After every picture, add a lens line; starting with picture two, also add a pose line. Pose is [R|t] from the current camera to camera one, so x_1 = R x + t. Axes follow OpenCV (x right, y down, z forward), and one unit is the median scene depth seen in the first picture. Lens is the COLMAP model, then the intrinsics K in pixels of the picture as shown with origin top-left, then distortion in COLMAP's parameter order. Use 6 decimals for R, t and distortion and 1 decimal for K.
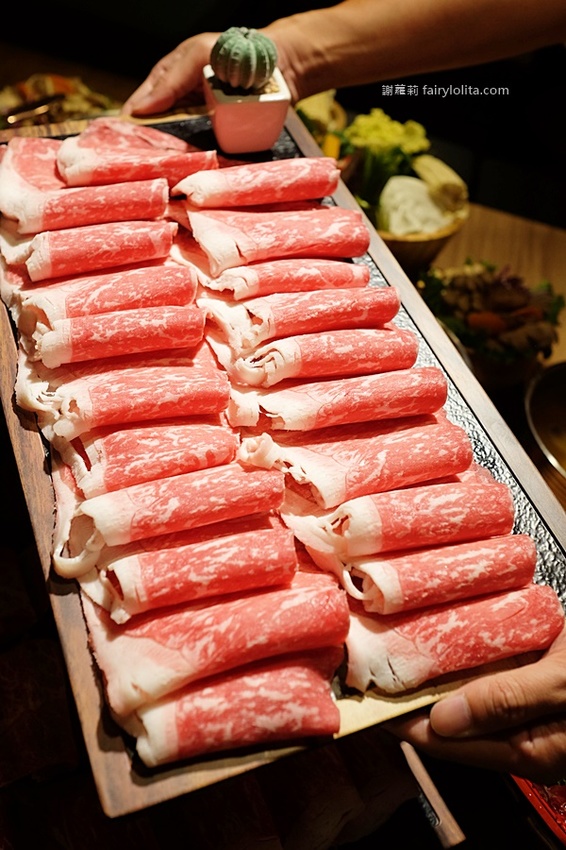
lens RADIAL K [[848.8, 0, 281.9], [0, 848.8, 426.5], [0, 0, 1]] dist [-0.033845, 0.000000]
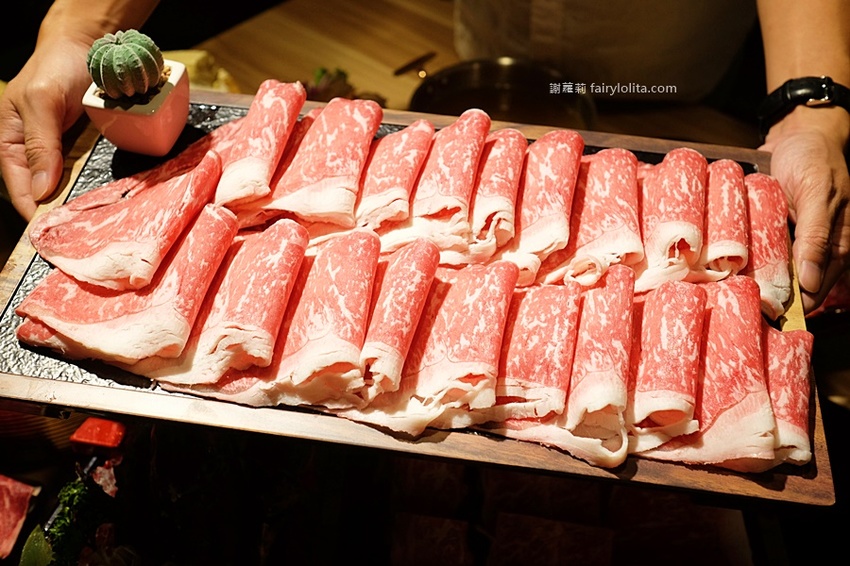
lens RADIAL K [[848.8, 0, 424.2], [0, 848.8, 281.1], [0, 0, 1]] dist [-0.033845, 0.000000]
pose [[0.484907, -0.738128, 0.469075, -0.683495], [0.700172, 0.649036, 0.297508, -0.457959], [-0.524046, 0.184170, 0.831539, 0.159641]]
